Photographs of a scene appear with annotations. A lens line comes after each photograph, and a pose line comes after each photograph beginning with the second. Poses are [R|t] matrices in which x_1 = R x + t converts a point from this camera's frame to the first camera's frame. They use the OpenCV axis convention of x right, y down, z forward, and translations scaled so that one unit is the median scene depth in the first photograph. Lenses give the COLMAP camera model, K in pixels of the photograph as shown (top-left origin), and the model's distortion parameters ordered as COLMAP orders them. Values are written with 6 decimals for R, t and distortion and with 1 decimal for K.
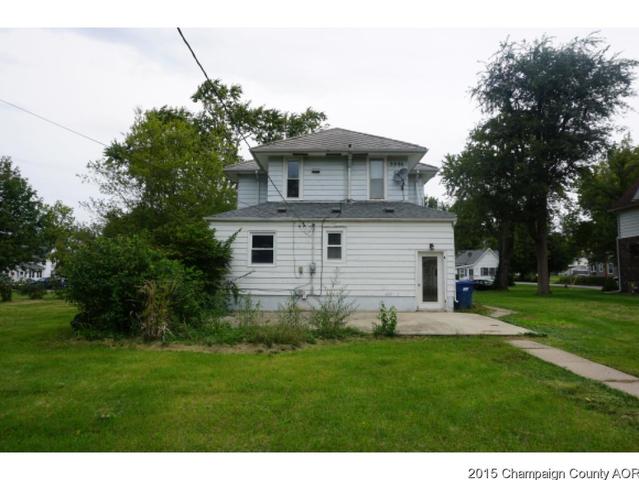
lens RADIAL K [[428.6, 0, 319.2], [0, 428.6, 242.1], [0, 0, 1]] dist [-0.039530, 0.021617]
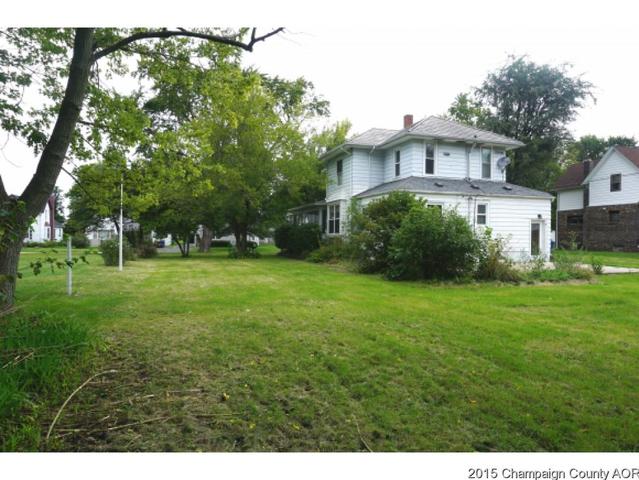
lens RADIAL K [[428.6, 0, 320.8], [0, 428.6, 238.0], [0, 0, 1]] dist [-0.039530, 0.021617]
pose [[0.944362, 0.002390, 0.328899, -0.783225], [-0.029879, 0.996462, 0.078552, -0.006624], [-0.327547, -0.084009, 0.941093, -0.080867]]
